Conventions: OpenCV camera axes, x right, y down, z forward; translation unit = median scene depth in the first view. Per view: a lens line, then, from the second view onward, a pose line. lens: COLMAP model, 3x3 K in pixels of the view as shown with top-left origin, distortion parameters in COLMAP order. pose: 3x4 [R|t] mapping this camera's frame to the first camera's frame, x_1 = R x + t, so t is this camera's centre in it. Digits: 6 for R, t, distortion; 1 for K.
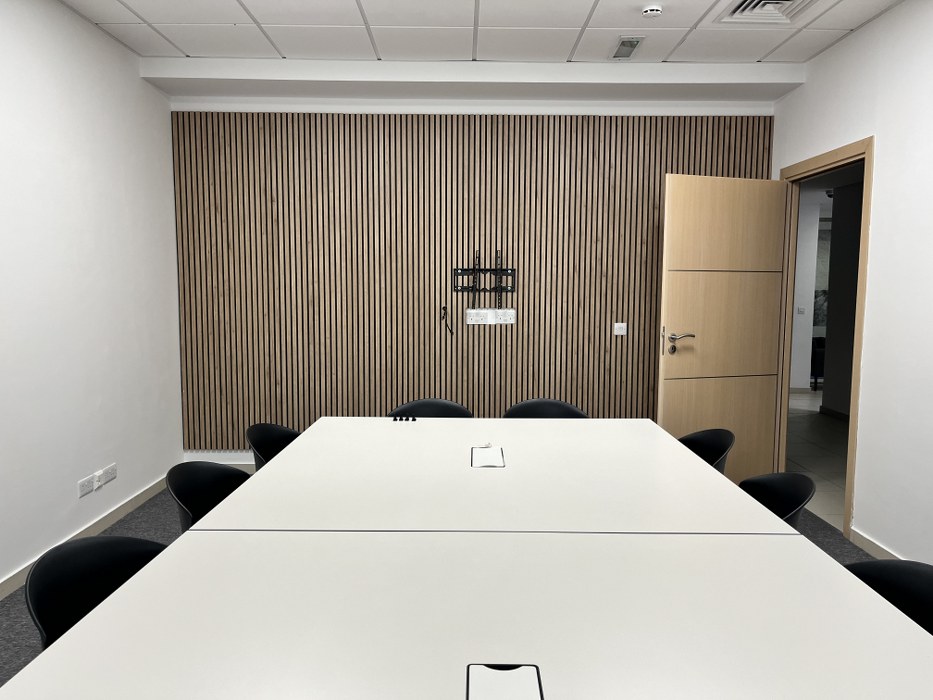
lens RADIAL K [[710.9, 0, 468.9], [0, 710.9, 349.7], [0, 0, 1]] dist [0.044196, -0.032353]
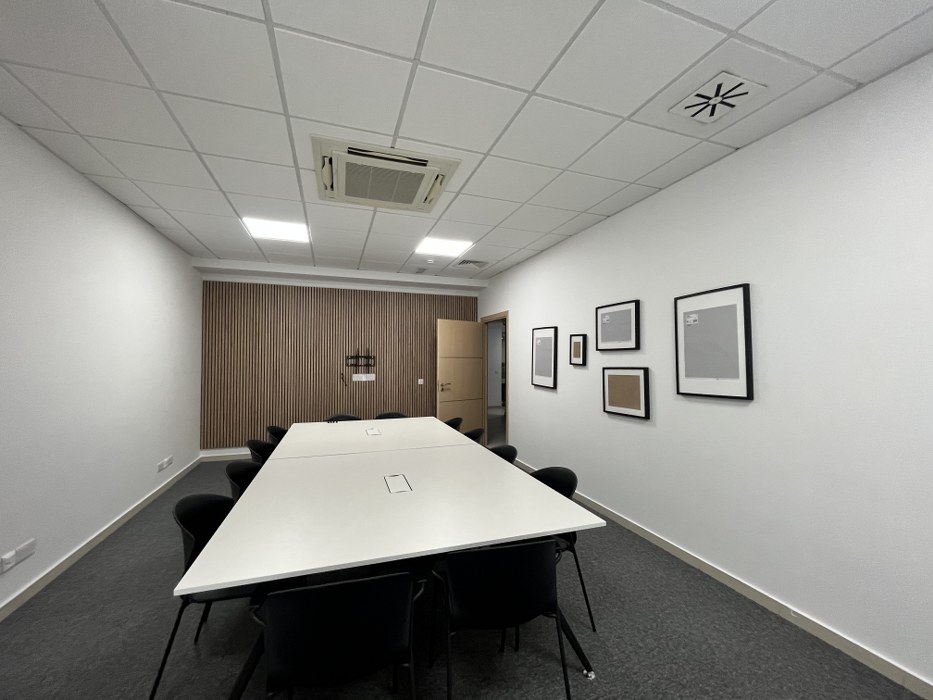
lens RADIAL K [[374.3, 0, 466.7], [0, 374.3, 348.5], [0, 0, 1]] dist [0.002830, 0.000064]
pose [[0.942902, 0.006388, 0.333009, -0.059168], [0.033135, 0.993057, -0.112869, 0.006971], [-0.331418, 0.117459, 0.936144, -0.230303]]
